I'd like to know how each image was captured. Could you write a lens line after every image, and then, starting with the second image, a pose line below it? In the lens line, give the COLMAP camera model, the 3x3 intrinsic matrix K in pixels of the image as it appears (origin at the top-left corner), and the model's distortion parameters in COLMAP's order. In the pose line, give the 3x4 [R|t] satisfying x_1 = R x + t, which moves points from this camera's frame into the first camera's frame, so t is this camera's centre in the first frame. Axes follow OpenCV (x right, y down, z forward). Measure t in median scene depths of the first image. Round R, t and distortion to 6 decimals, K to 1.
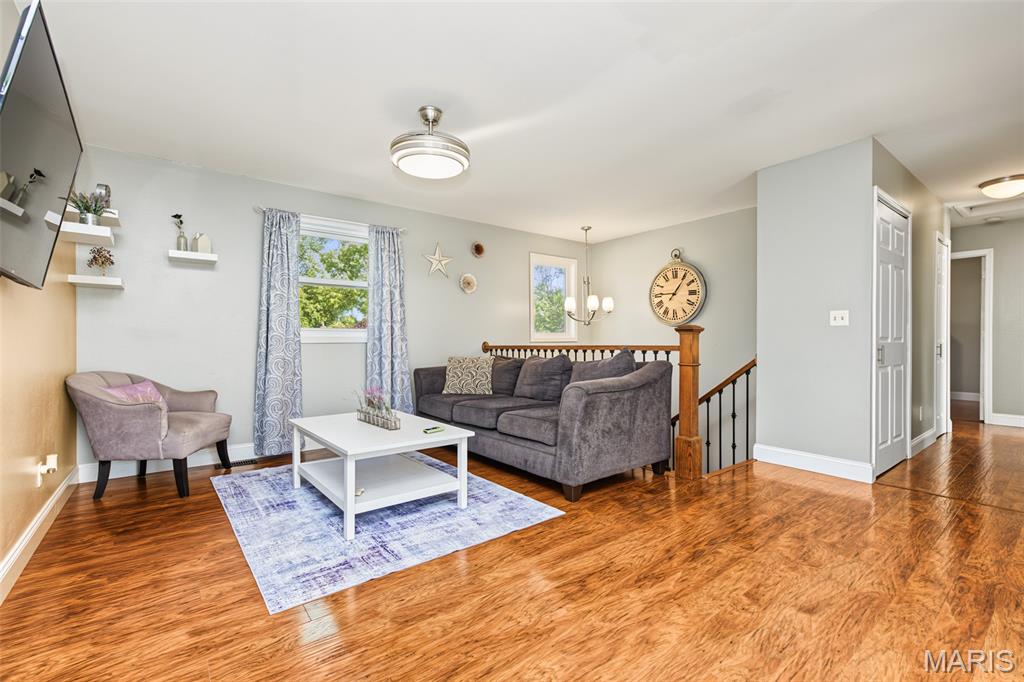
lens RADIAL K [[444.6, 0, 513.7], [0, 444.6, 345.8], [0, 0, 1]] dist [0.010767, -0.000306]
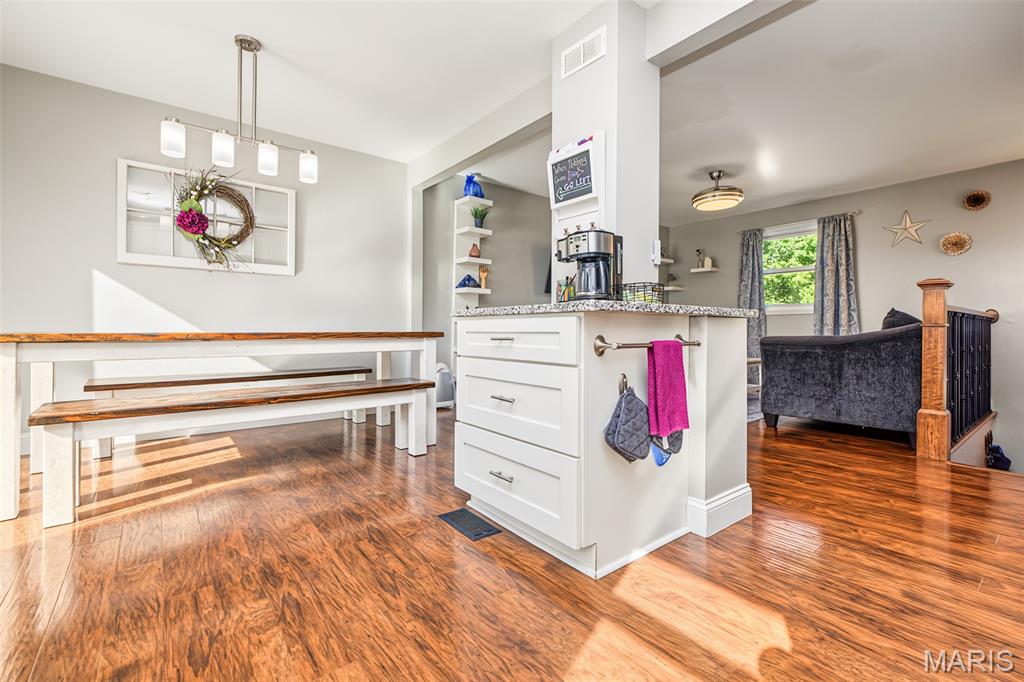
lens RADIAL K [[447.9, 0, 512.3], [0, 447.9, 326.2], [0, 0, 1]] dist [0.008598, -0.000245]
pose [[0.004158, -0.001270, -0.999991, 1.485086], [-0.010135, 0.999948, -0.001312, 0.062456], [0.999940, 0.010140, 0.004145, 0.225661]]
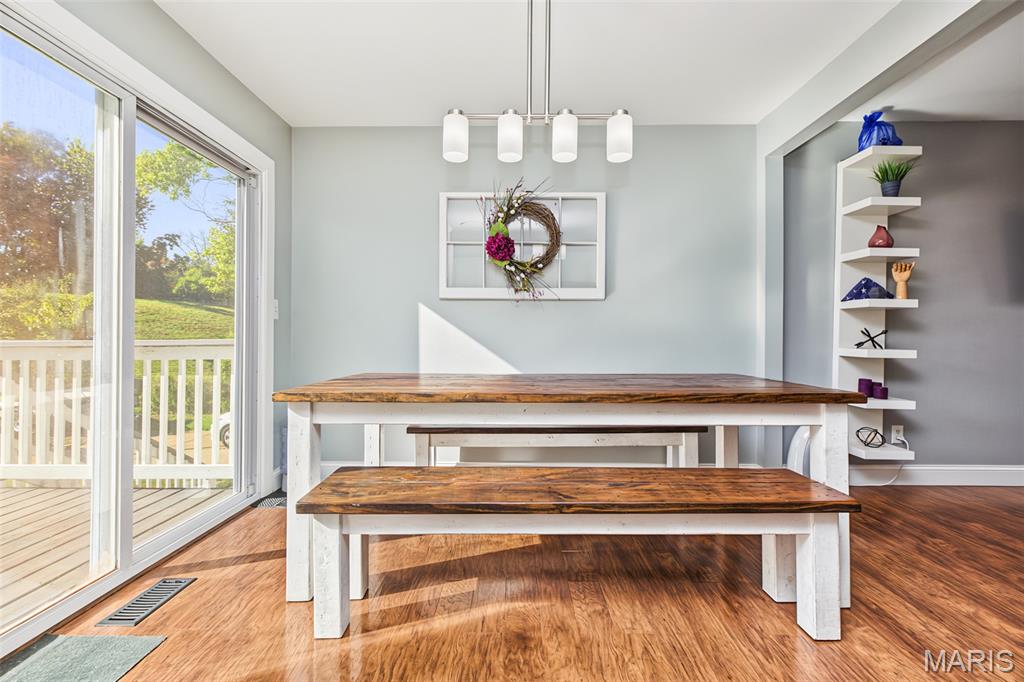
lens RADIAL K [[435.0, 0, 512.0], [0, 435.0, 341.0], [0, 0, 1]] dist [0.021937, -0.000022]
pose [[-0.621285, 0.002939, -0.783579, 1.098662], [-0.005150, 0.999956, 0.007833, 0.009242], [0.783568, 0.008902, -0.621243, 0.055803]]
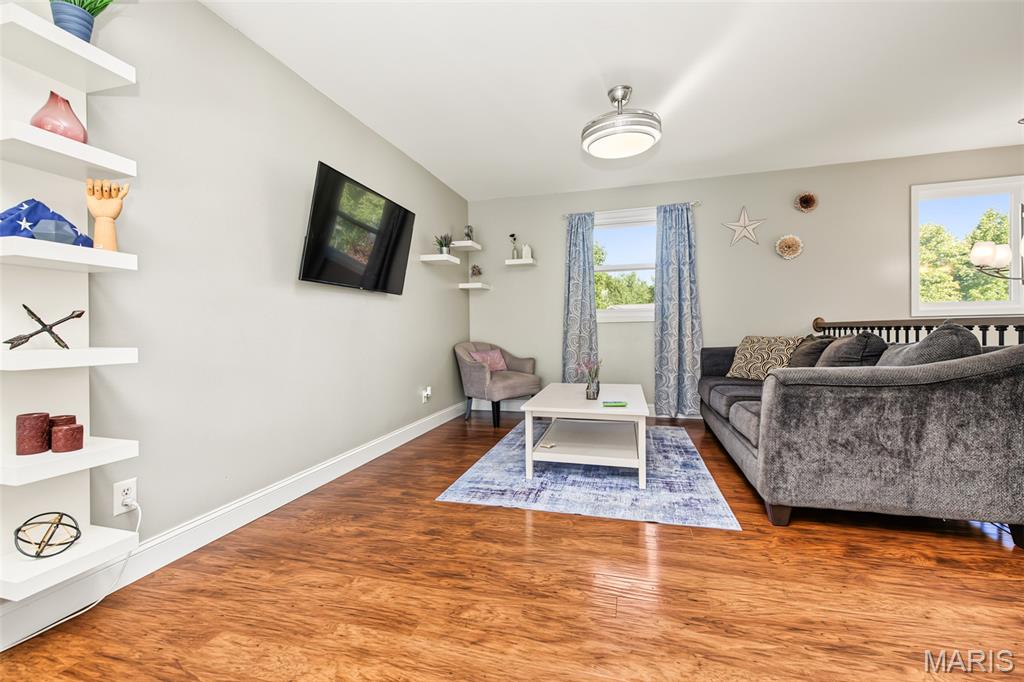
lens RADIAL K [[438.3, 0, 510.7], [0, 438.3, 336.2], [0, 0, 1]] dist [0.010741, -0.000204]
pose [[0.589909, 0.008903, -0.807421, 0.474403], [0.007492, 0.999836, 0.016498, 0.012643], [0.807435, -0.015781, 0.589745, 0.197464]]
